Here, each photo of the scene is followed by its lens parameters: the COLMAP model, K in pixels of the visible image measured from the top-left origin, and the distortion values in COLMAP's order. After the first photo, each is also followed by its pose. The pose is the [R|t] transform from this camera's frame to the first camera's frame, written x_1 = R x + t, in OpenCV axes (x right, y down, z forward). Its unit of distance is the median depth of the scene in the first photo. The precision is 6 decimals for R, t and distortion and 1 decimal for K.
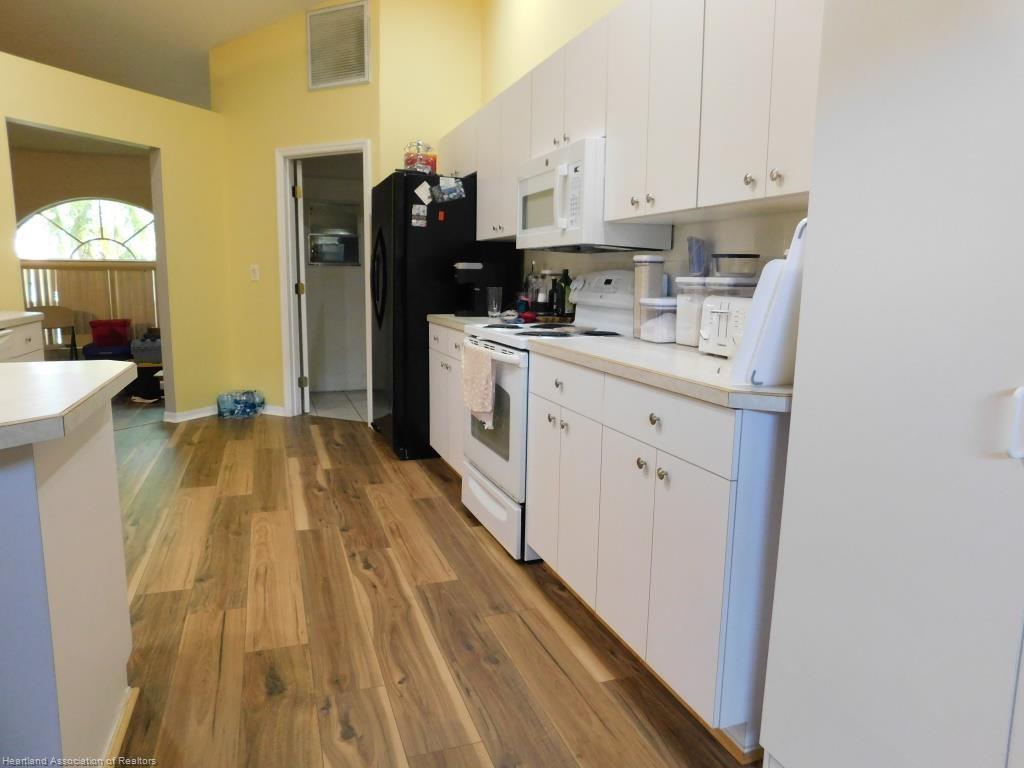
lens RADIAL K [[678.1, 0, 514.0], [0, 678.1, 380.5], [0, 0, 1]] dist [-0.070106, 0.058267]
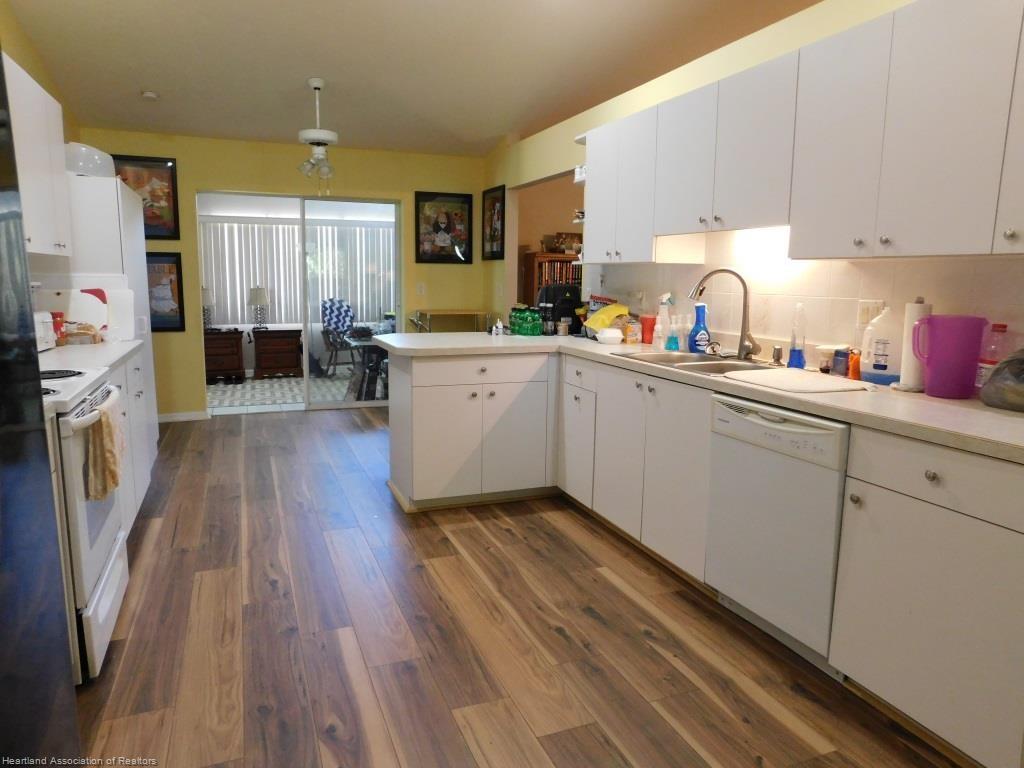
lens RADIAL K [[678.1, 0, 513.5], [0, 678.1, 381.3], [0, 0, 1]] dist [-0.070106, 0.058267]
pose [[-0.999076, -0.021152, -0.037421, -0.458768], [-0.031364, 0.954008, 0.298137, -0.293079], [0.029394, 0.299035, -0.953789, 1.606831]]
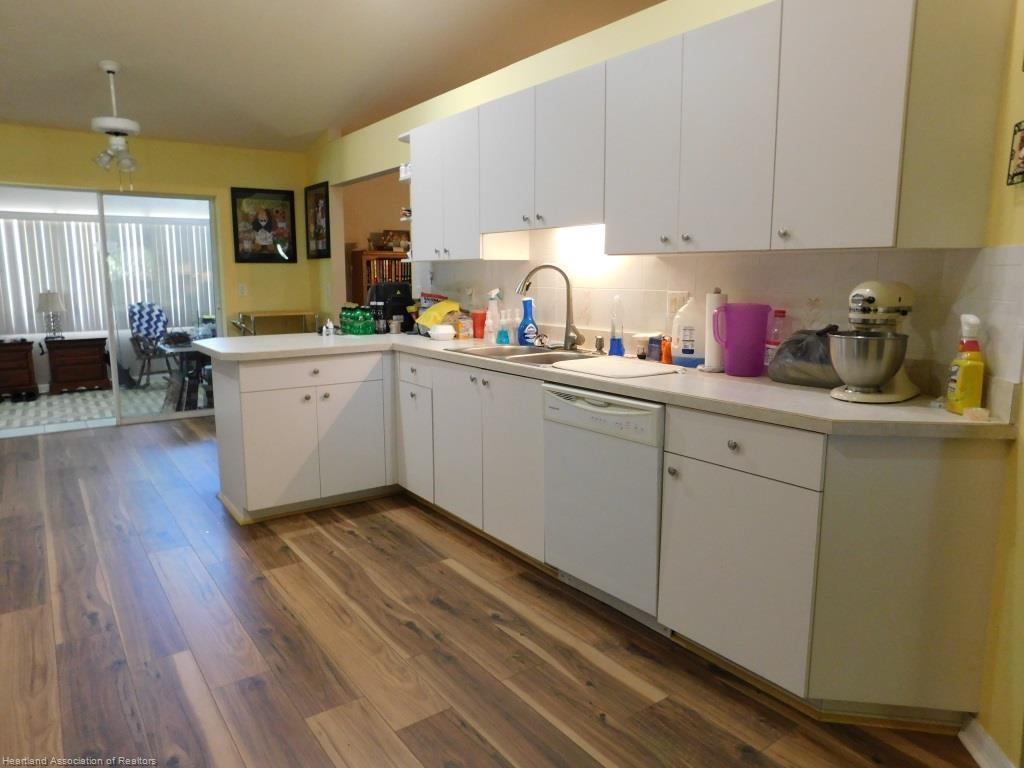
lens RADIAL K [[678.1, 0, 513.3], [0, 678.1, 381.4], [0, 0, 1]] dist [-0.070106, 0.058267]
pose [[-0.960268, 0.030694, -0.277386, -0.454259], [-0.053953, 0.954765, 0.292427, -0.296602], [0.273814, 0.295774, -0.915174, 1.621202]]
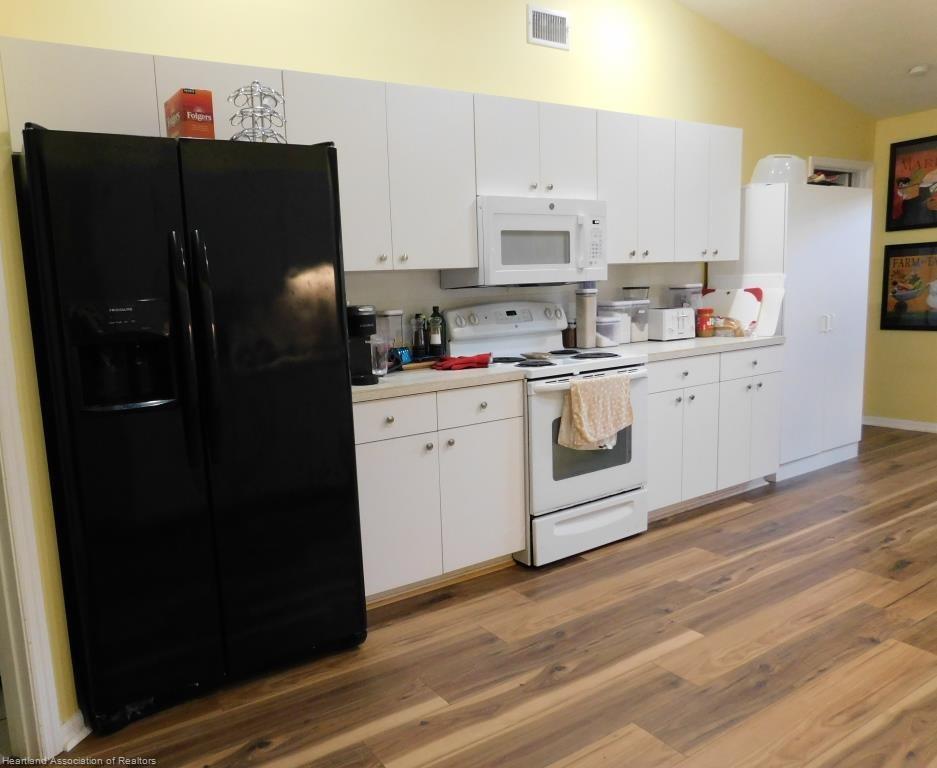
lens RADIAL K [[701.5, 0, 412.6], [0, 701.5, 394.7], [0, 0, 1]] dist [-0.063825, 0.056381]
pose [[-0.196090, -0.154419, 0.968351, -0.956441], [0.188430, 0.963185, 0.191752, -0.261446], [-0.962311, 0.220067, -0.159774, 1.331575]]
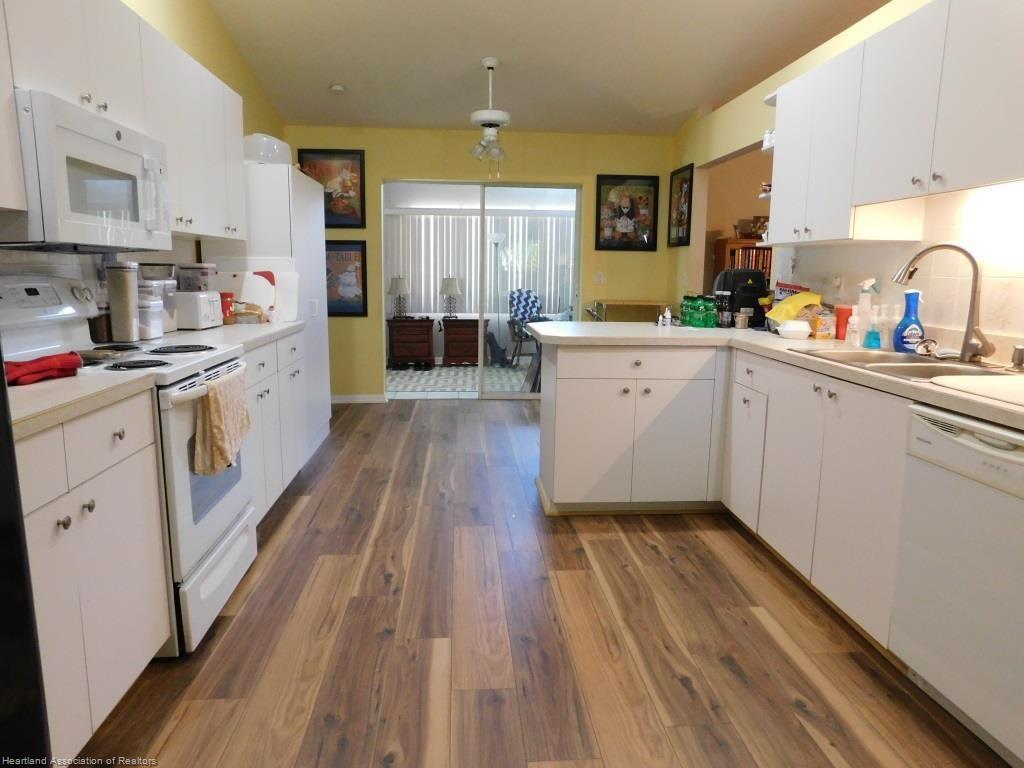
lens RADIAL K [[678.1, 0, 513.4], [0, 678.1, 382.1], [0, 0, 1]] dist [-0.070106, 0.058267]
pose [[-0.963388, -0.068350, 0.259253, -0.534391], [0.015255, 0.951418, 0.307523, -0.256220], [-0.267677, 0.300219, -0.915542, 1.493192]]
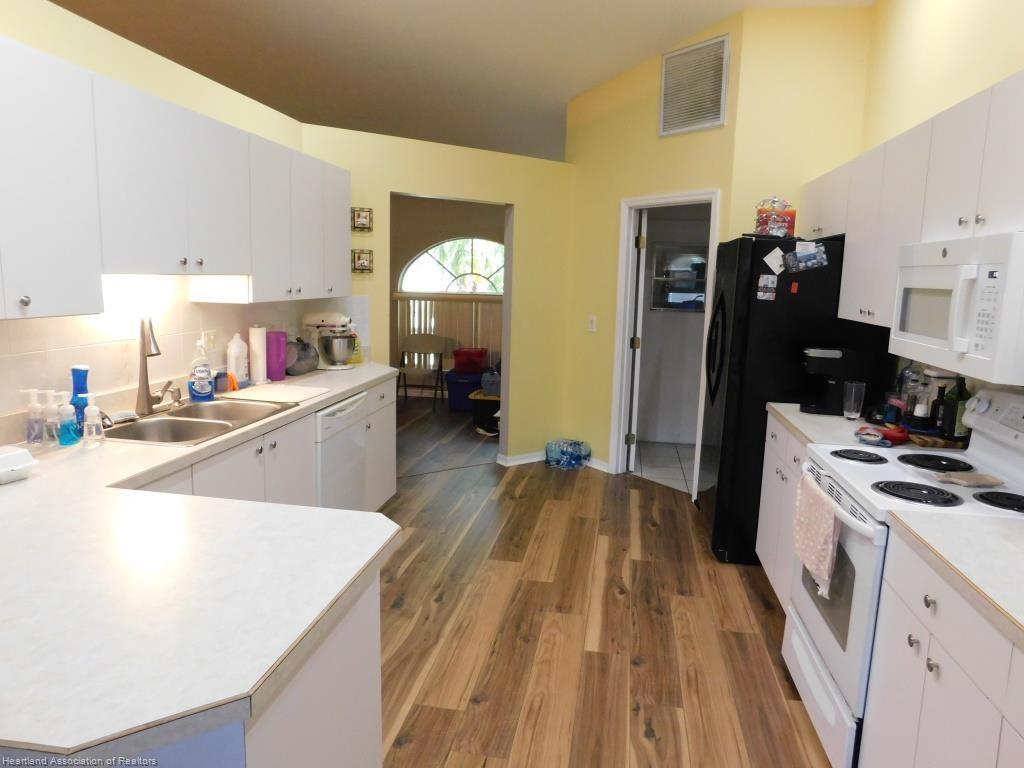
lens RADIAL K [[678.1, 0, 515.0], [0, 678.1, 381.4], [0, 0, 1]] dist [-0.070106, 0.058267]
pose [[0.870982, 0.087221, -0.483511, 0.003439], [-0.091033, 0.995725, 0.015635, -0.139527], [0.482808, 0.030397, 0.875198, 0.136087]]
